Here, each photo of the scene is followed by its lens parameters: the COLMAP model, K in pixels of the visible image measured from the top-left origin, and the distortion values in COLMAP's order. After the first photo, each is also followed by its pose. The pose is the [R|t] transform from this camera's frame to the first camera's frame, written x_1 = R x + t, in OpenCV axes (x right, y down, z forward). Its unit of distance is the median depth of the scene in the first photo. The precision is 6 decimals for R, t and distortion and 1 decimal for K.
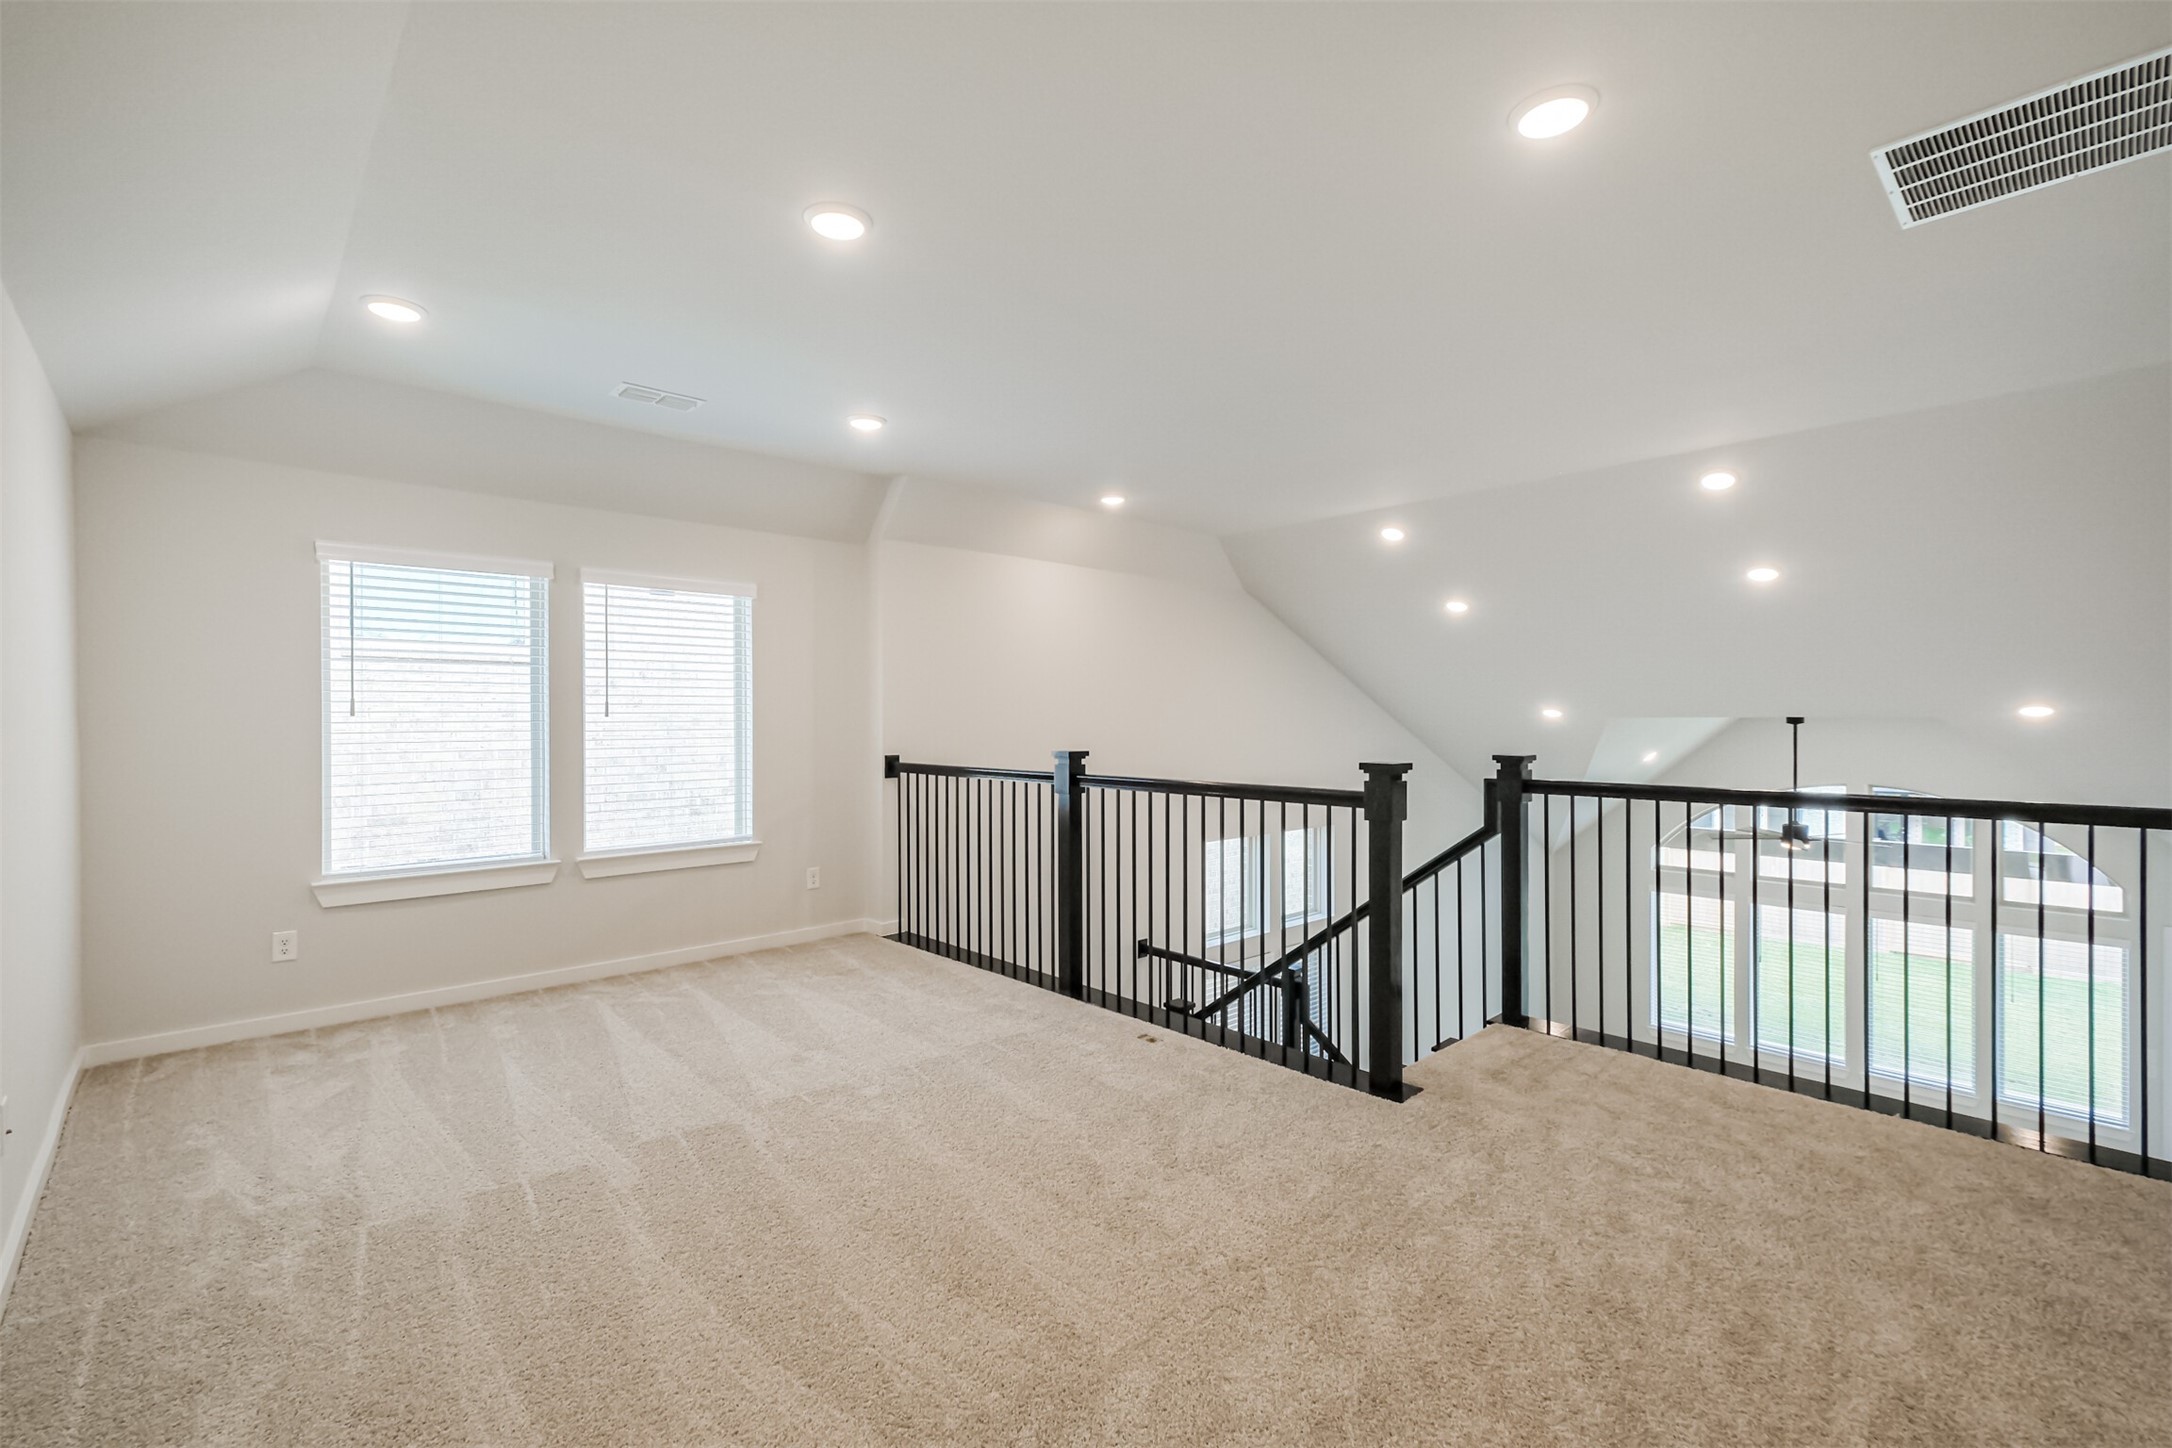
lens RADIAL K [[968.9, 0, 1086.0], [0, 968.9, 724.0], [0, 0, 1]] dist [0.002267, 0.000052]
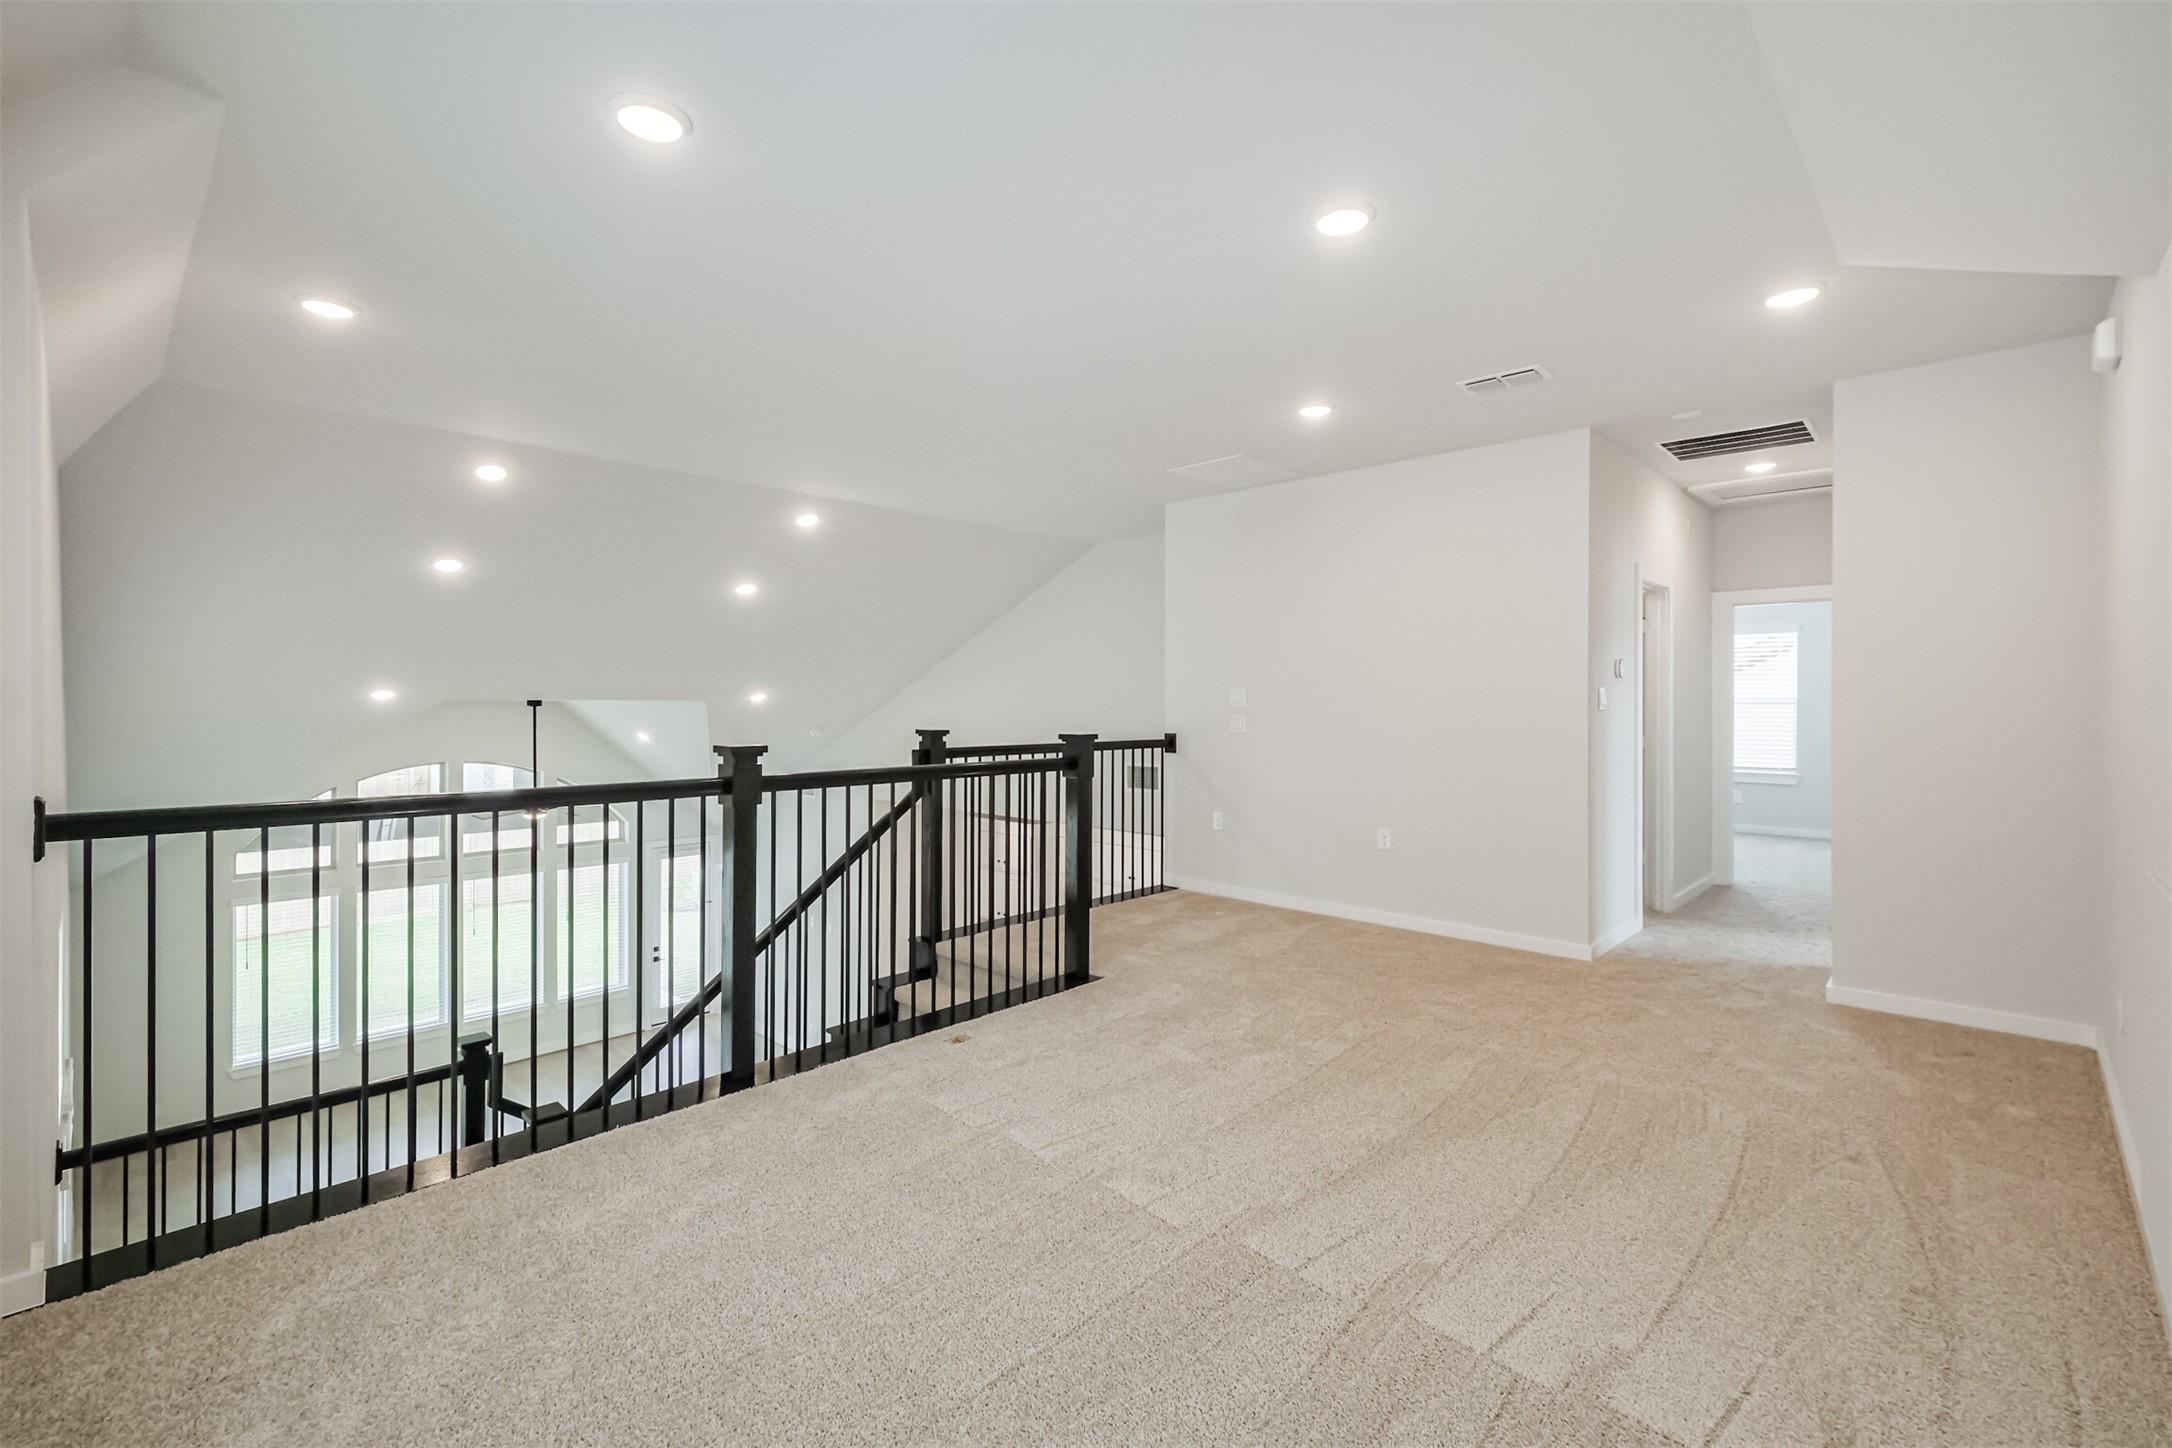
lens RADIAL K [[961.6, 0, 1081.5], [0, 961.6, 700.9], [0, 0, 1]] dist [0.000099, 0.000345]
pose [[-0.042891, -0.004036, 0.999072, -0.399893], [0.012370, 0.999913, 0.004570, -0.003522], [-0.999003, 0.012555, -0.042837, 0.422952]]
